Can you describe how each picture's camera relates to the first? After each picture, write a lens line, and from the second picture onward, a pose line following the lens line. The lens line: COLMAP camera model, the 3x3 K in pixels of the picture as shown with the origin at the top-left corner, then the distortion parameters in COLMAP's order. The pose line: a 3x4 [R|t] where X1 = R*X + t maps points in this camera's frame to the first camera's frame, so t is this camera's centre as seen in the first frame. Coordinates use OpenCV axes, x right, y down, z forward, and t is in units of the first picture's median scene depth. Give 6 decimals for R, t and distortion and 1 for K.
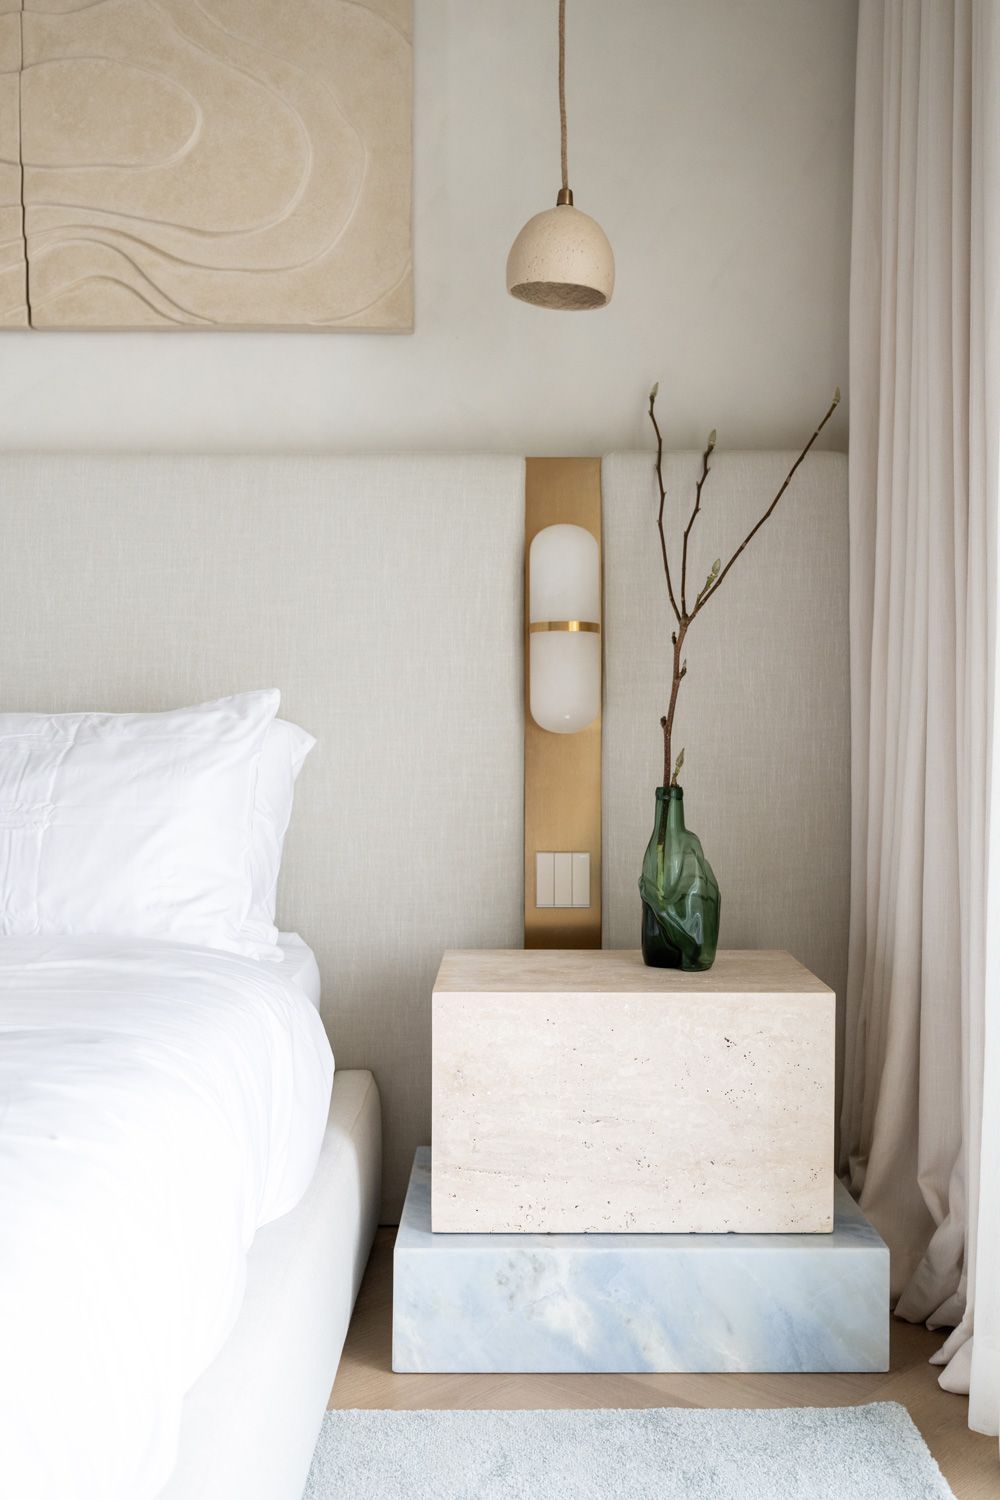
lens RADIAL K [[1658.7, 0, 500.0], [0, 1658.7, 750.0], [0, 0, 1]] dist [-0.003169, 0.011023]
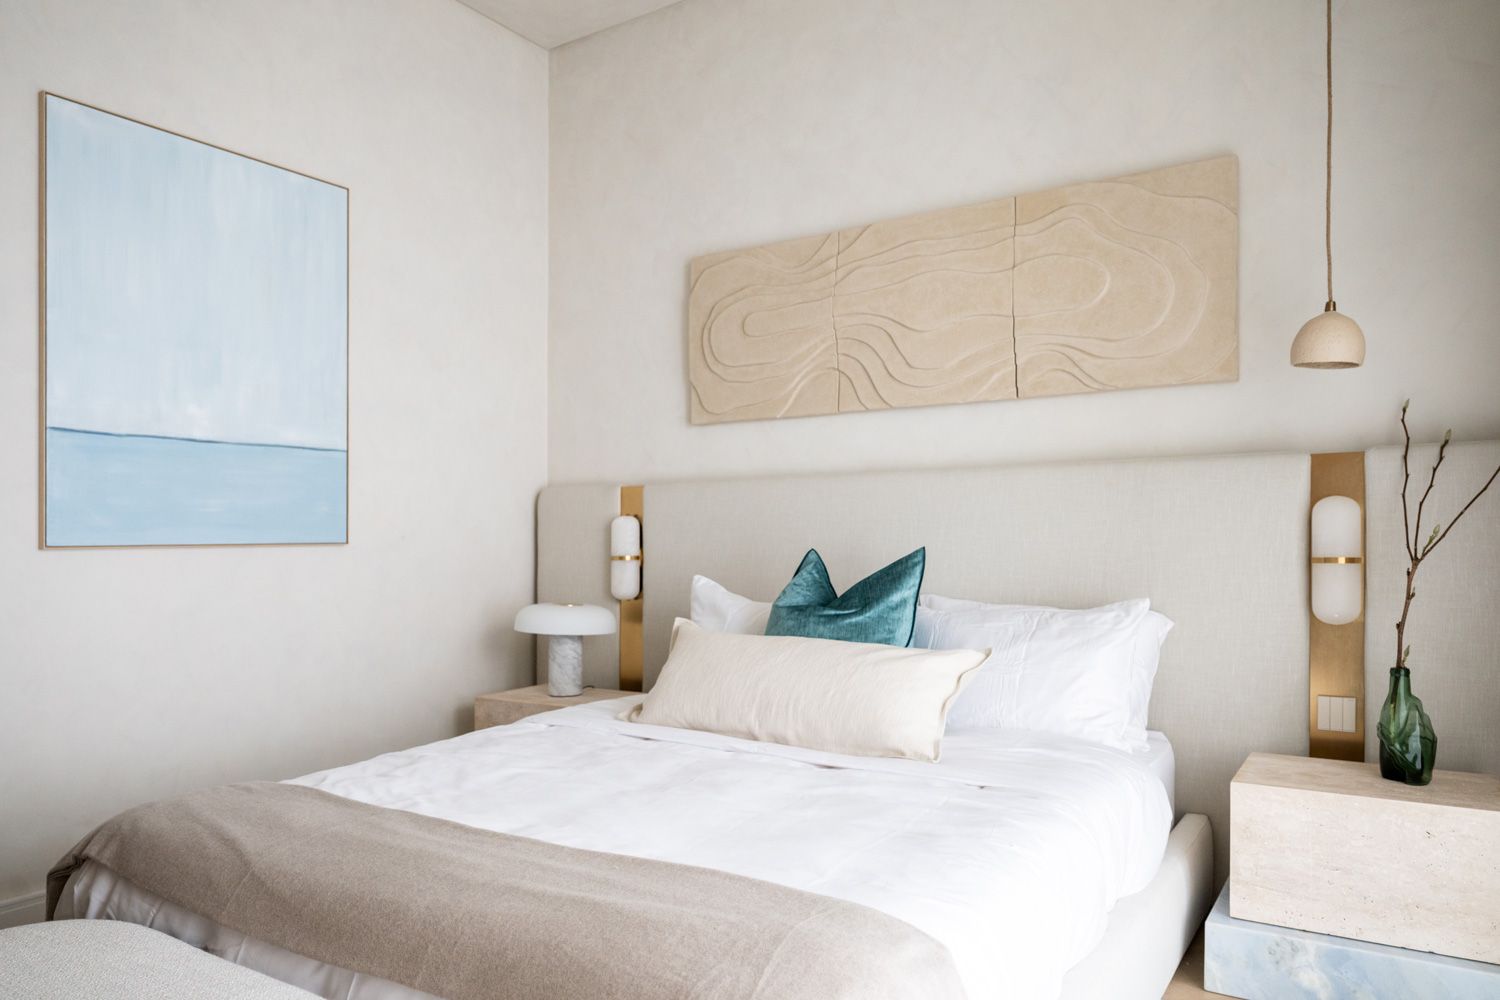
lens RADIAL K [[1014.9, 0, 750.0], [0, 1014.9, 500.0], [0, 0, 1]] dist [-0.000211, -0.001766]
pose [[0.855008, -0.016073, -0.518366, 0.074167], [-0.017135, 0.998098, -0.059210, -0.072242], [0.518332, 0.059508, 0.853106, -0.199202]]
